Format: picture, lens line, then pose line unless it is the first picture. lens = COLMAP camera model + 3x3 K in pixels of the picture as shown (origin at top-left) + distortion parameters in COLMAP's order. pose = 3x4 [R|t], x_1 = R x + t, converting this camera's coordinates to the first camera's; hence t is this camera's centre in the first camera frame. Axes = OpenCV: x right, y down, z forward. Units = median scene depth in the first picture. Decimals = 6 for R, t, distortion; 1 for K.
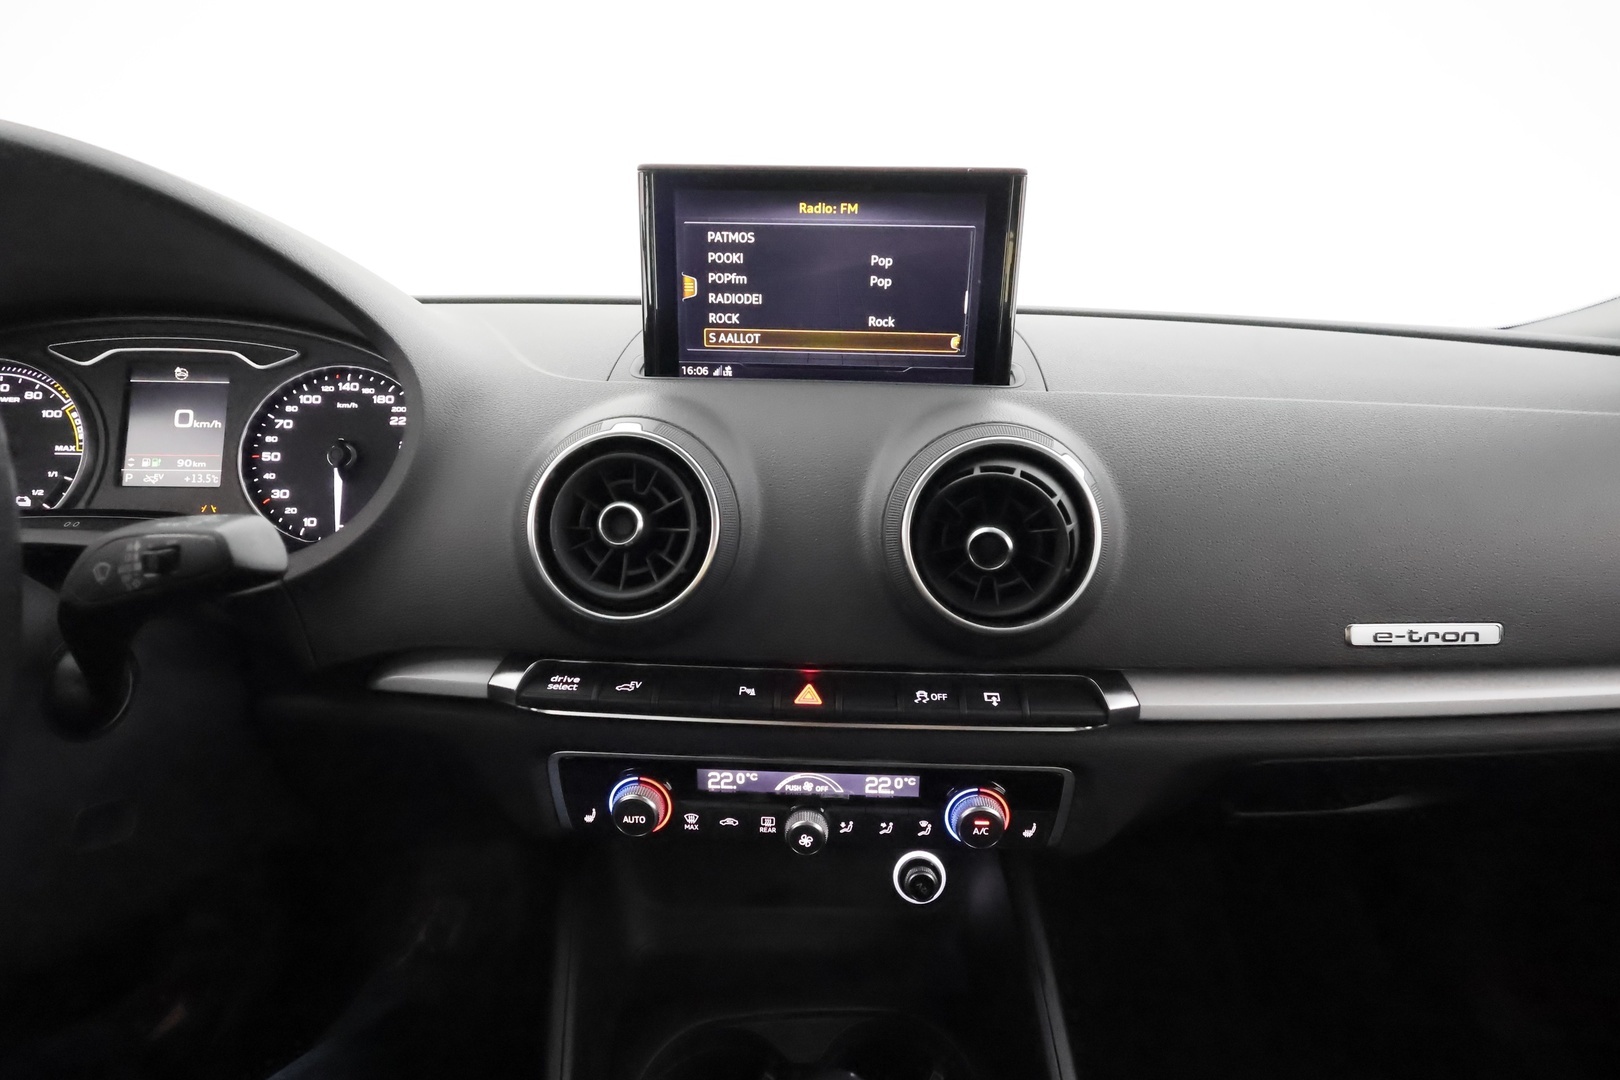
lens RADIAL K [[748.5, 0, 810.0], [0, 748.5, 540.0], [0, 0, 1]] dist [-0.001682, -0.000313]
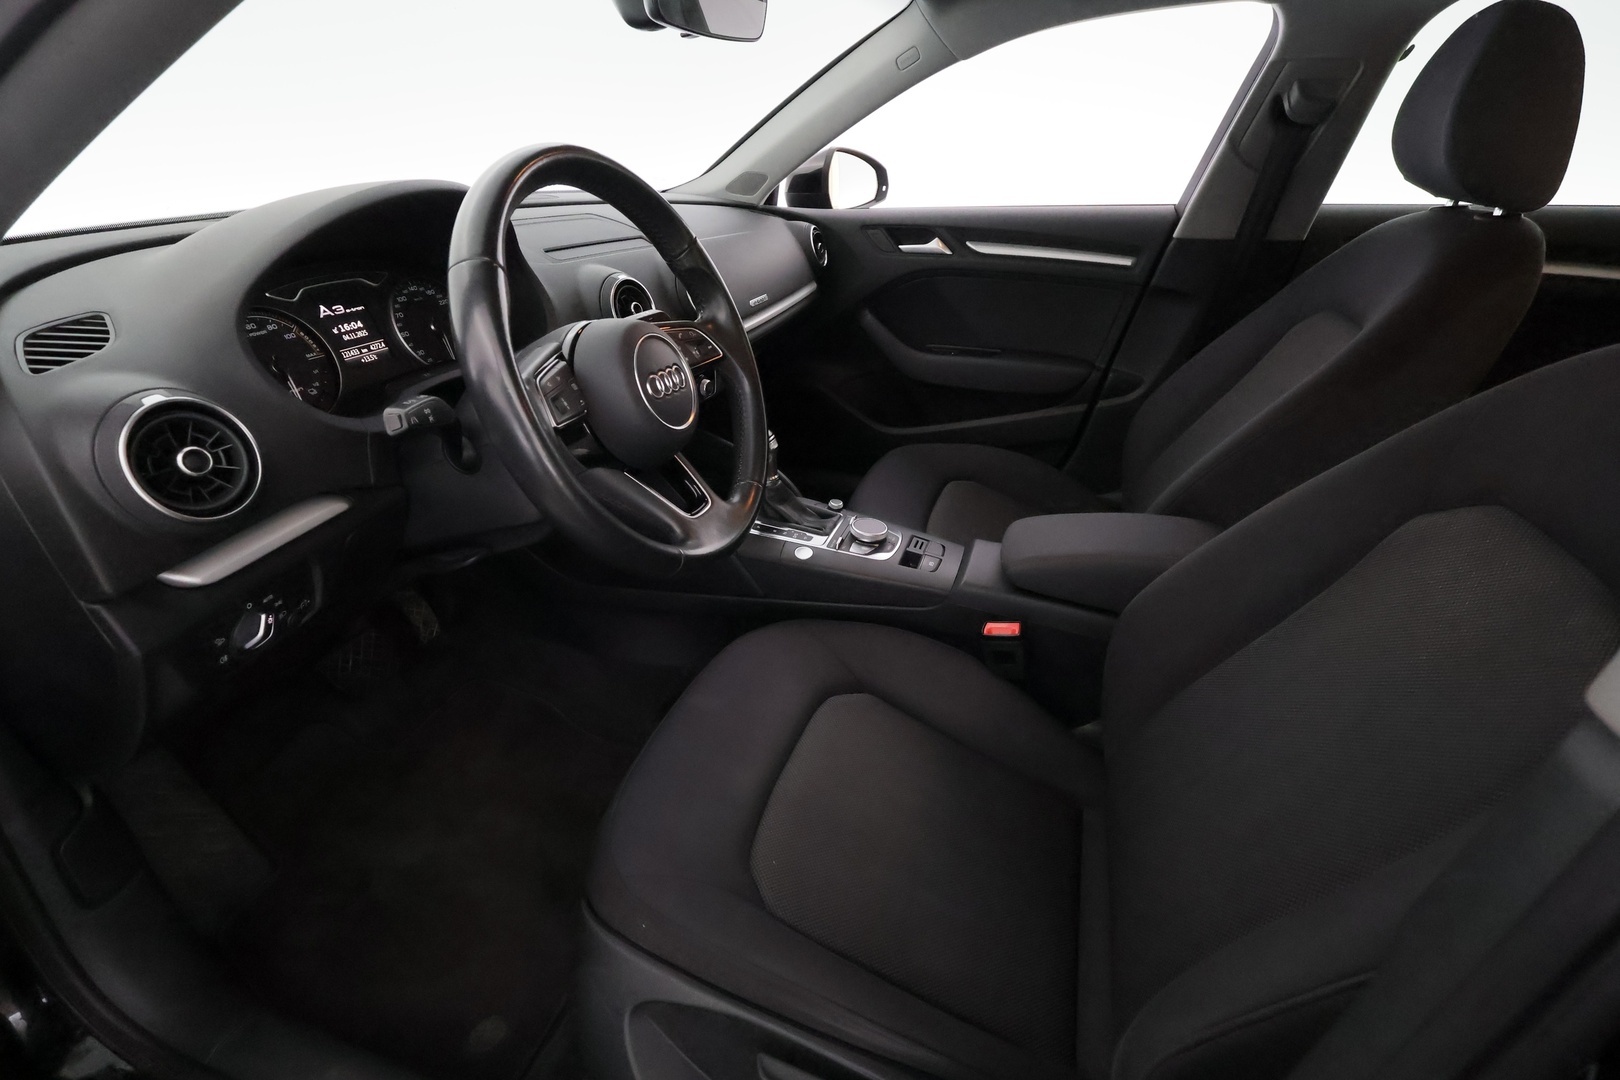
lens RADIAL K [[748.5, 0, 810.0], [0, 748.5, 540.0], [0, 0, 1]] dist [-0.001682, -0.000313]
pose [[0.390590, -0.441877, 0.807579, -2.414479], [0.233859, 0.896114, 0.377213, -0.143149], [-0.890365, 0.041524, 0.453350, -0.801882]]
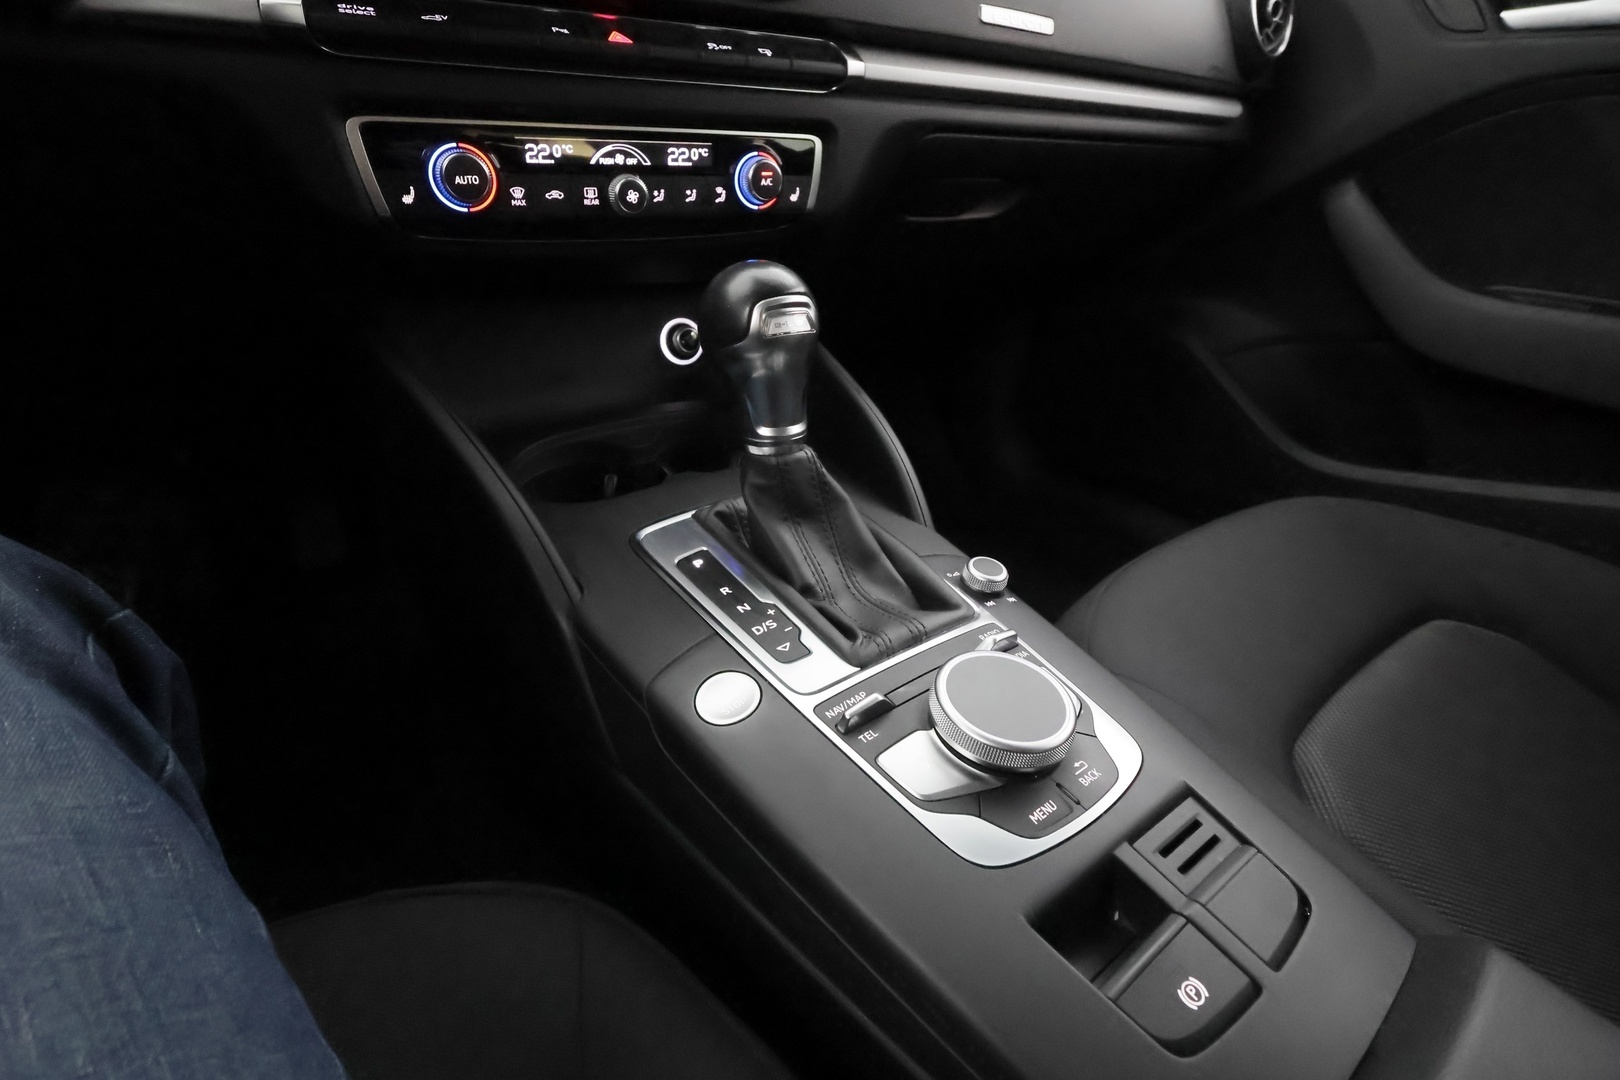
lens RADIAL K [[748.5, 0, 810.0], [0, 748.5, 540.0], [0, 0, 1]] dist [-0.001682, -0.000313]
pose [[0.839582, -0.242629, 0.486039, -0.442902], [0.103927, 0.949928, 0.294678, 0.569557], [-0.533200, -0.196894, 0.822758, -0.176362]]
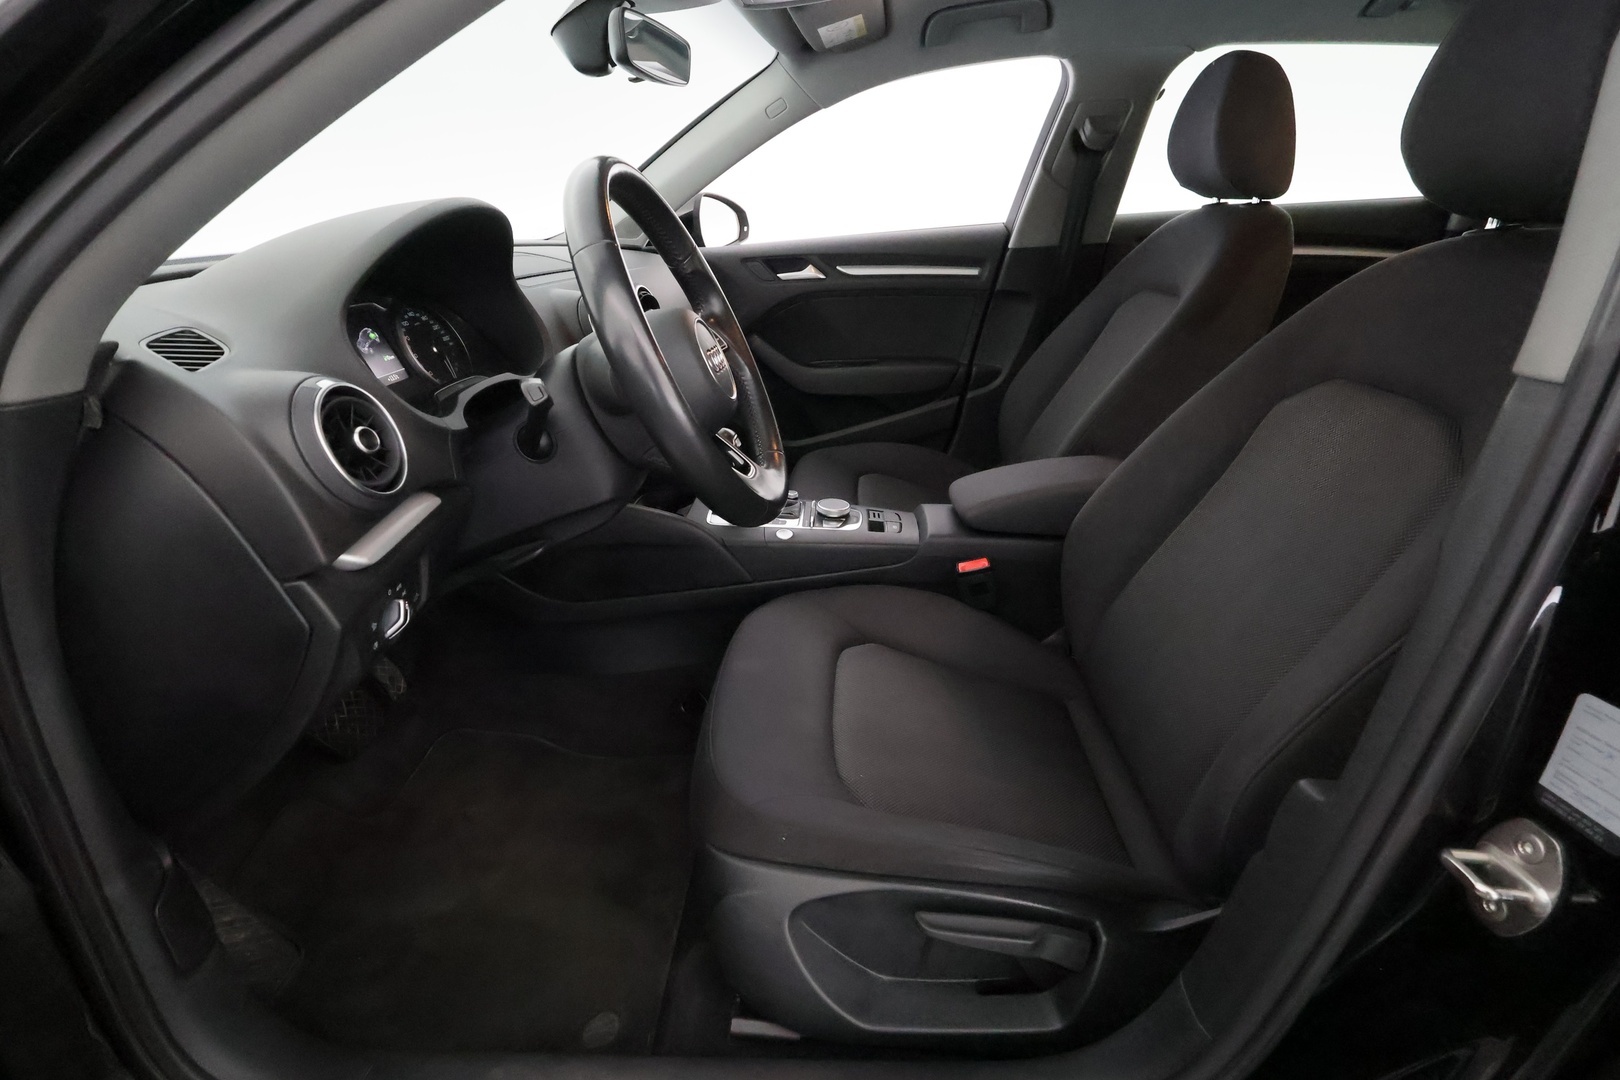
lens RADIAL K [[748.5, 0, 810.0], [0, 748.5, 540.0], [0, 0, 1]] dist [-0.001682, -0.000313]
pose [[0.122649, -0.420121, 0.899142, -2.939028], [0.290534, 0.881490, 0.372243, -0.138863], [-0.948972, 0.215576, 0.230173, -0.305909]]
